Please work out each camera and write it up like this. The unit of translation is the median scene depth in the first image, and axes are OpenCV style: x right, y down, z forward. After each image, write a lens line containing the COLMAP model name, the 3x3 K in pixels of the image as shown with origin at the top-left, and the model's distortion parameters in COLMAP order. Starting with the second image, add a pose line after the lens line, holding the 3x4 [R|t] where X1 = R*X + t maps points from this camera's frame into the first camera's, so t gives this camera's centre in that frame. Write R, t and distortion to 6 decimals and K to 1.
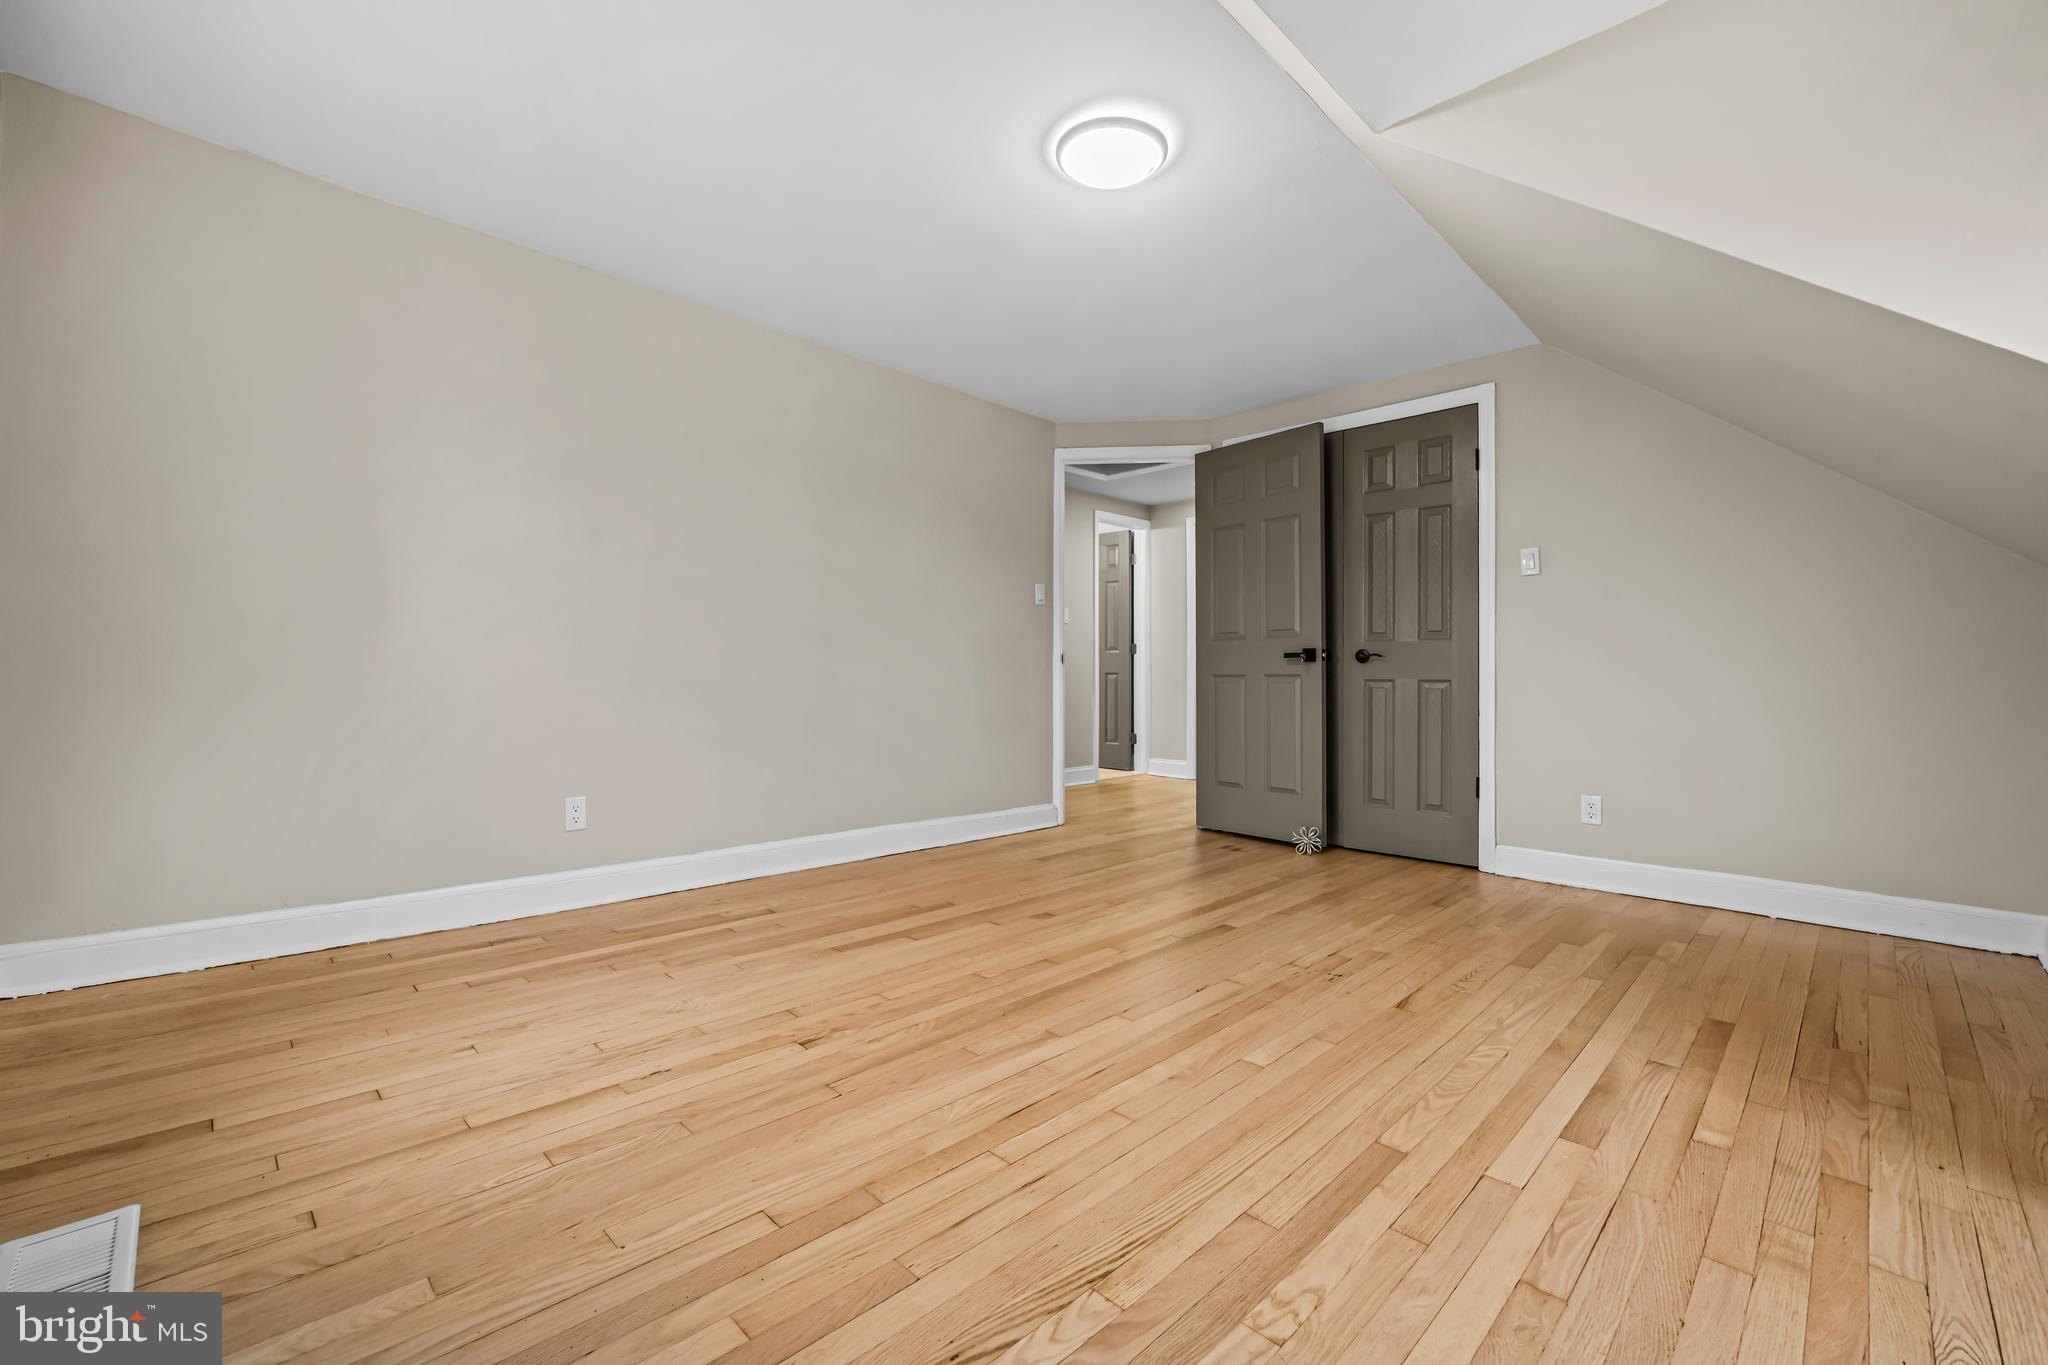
lens RADIAL K [[863.8, 0, 1022.8], [0, 863.8, 692.1], [0, 0, 1]] dist [0.000171, 0.000042]
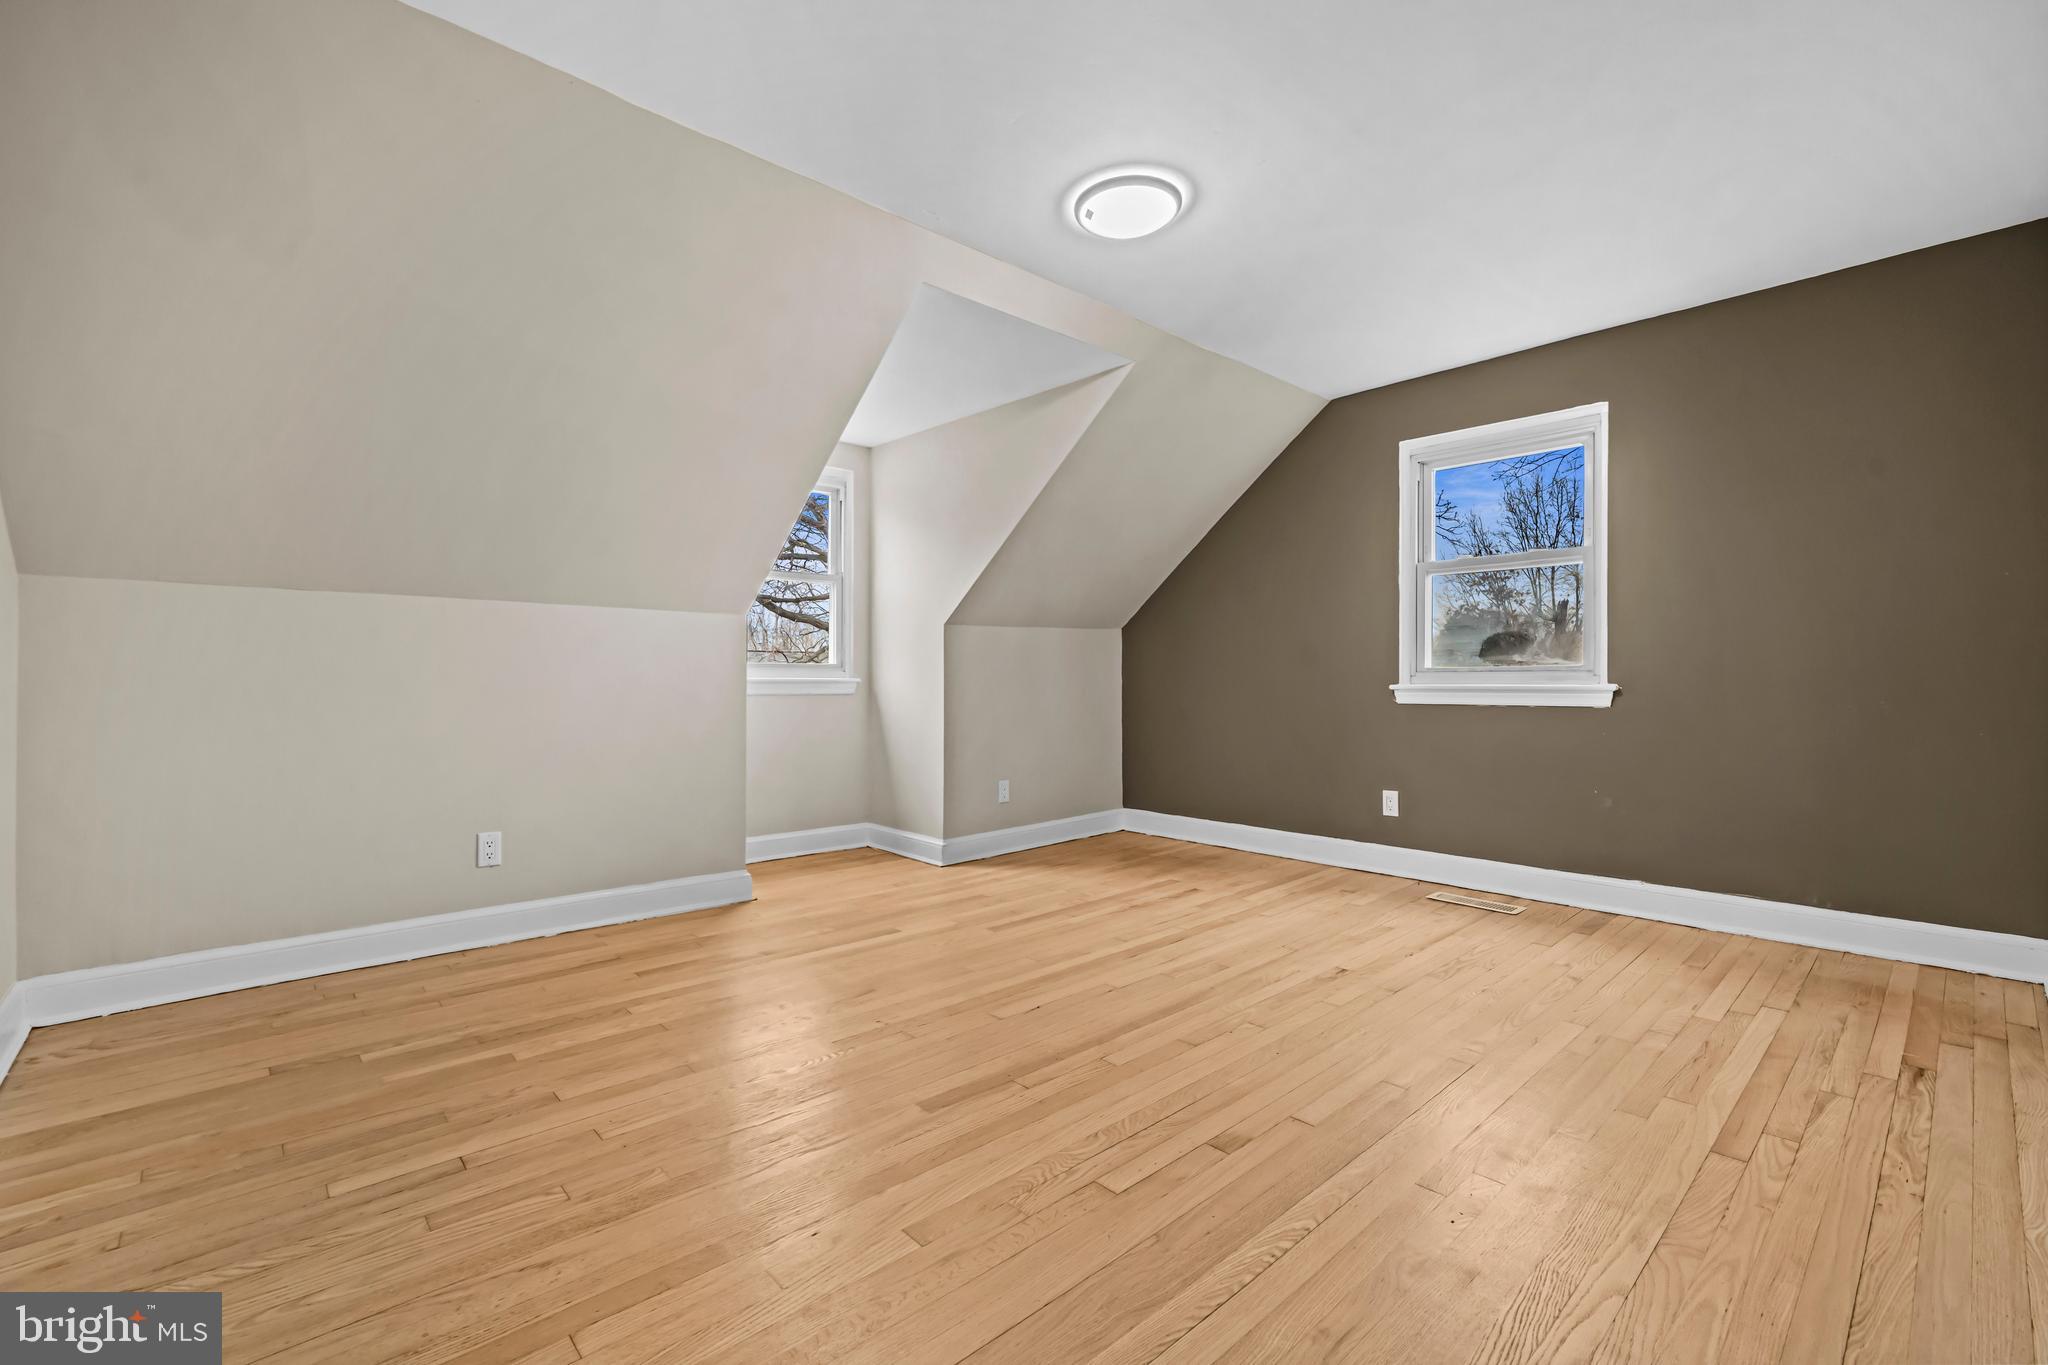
lens RADIAL K [[886.0, 0, 1024.0], [0, 886.0, 682.5], [0, 0, 1]] dist [-0.000713, -0.000164]
pose [[-0.999147, -0.010202, 0.040021, 0.197658], [-0.009619, 0.999845, 0.014732, -0.071518], [-0.040165, 0.014335, -0.999090, 2.279021]]
